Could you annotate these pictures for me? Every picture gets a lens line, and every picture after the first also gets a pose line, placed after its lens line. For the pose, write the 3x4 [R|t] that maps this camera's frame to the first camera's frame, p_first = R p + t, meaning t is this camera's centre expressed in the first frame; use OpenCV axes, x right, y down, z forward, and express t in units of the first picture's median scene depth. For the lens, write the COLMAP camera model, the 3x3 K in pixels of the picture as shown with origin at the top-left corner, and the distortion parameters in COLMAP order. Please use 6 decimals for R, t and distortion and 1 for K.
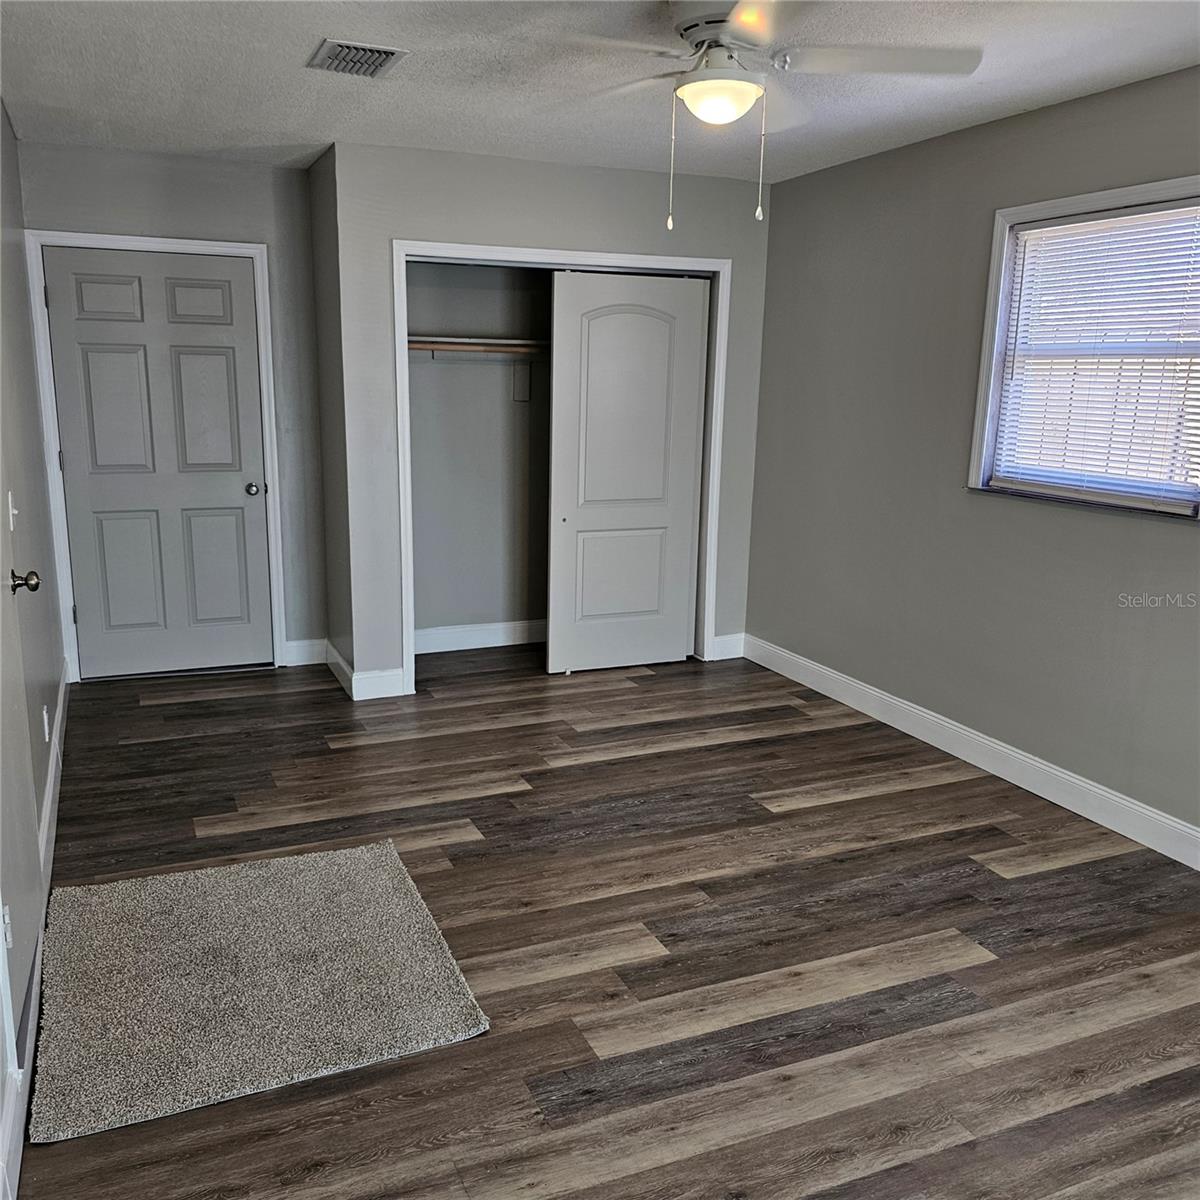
lens RADIAL K [[1071.7, 0, 590.3], [0, 1071.7, 606.7], [0, 0, 1]] dist [0.074530, -0.091562]
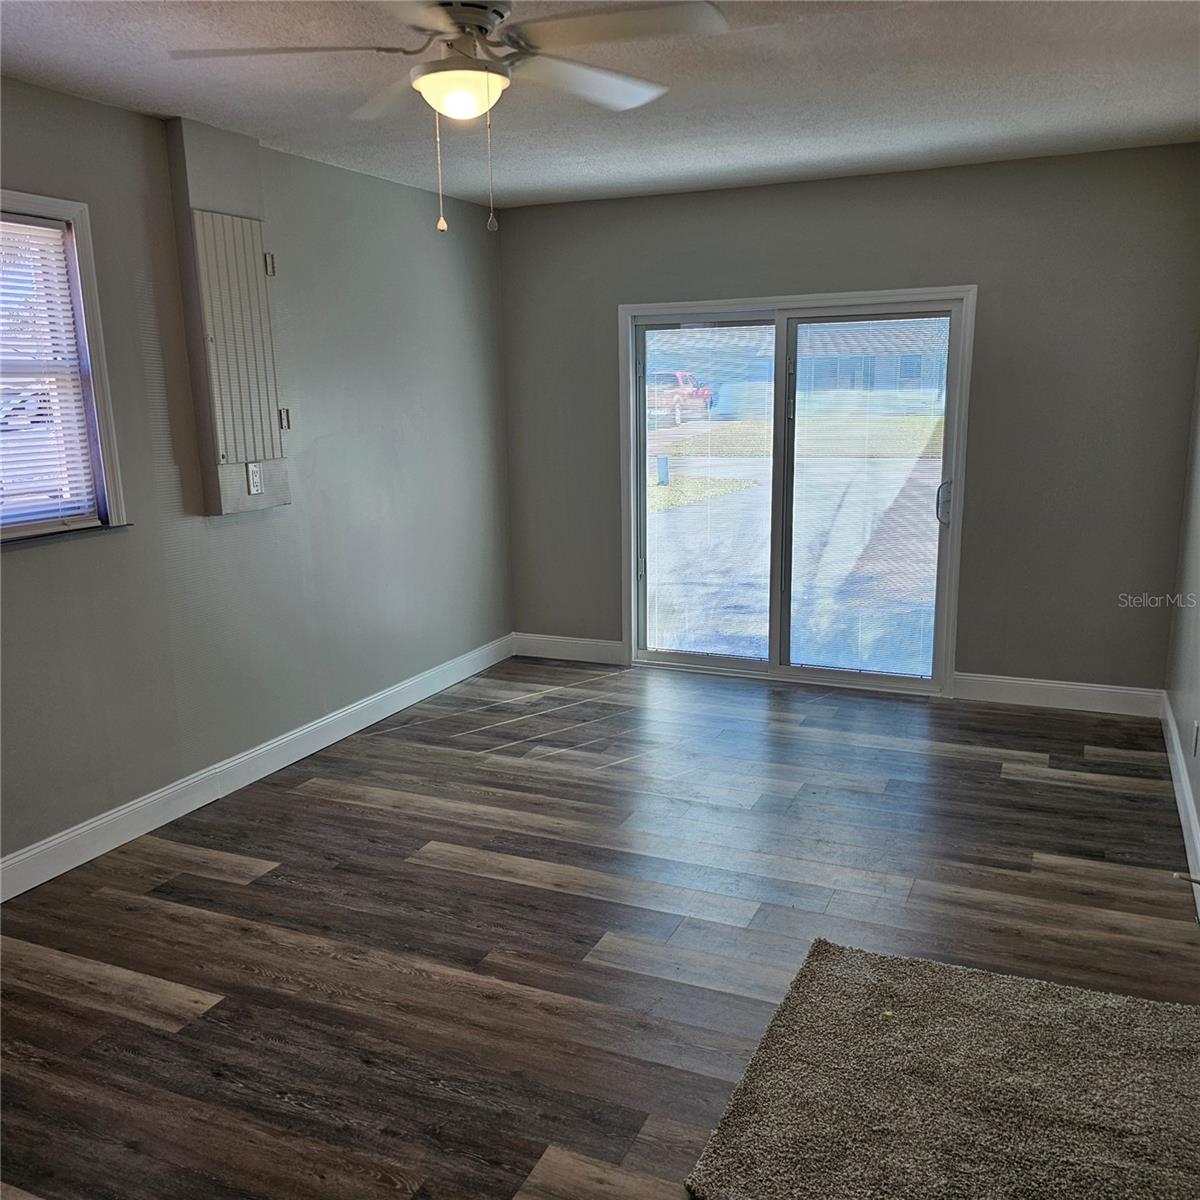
lens RADIAL K [[1071.7, 0, 590.9], [0, 1071.7, 598.6], [0, 0, 1]] dist [0.074530, -0.091562]
pose [[-0.672425, -0.149807, 0.724846, -0.541535], [0.163398, 0.925098, 0.342775, -0.298897], [-0.721904, 0.348929, -0.597581, 1.296416]]
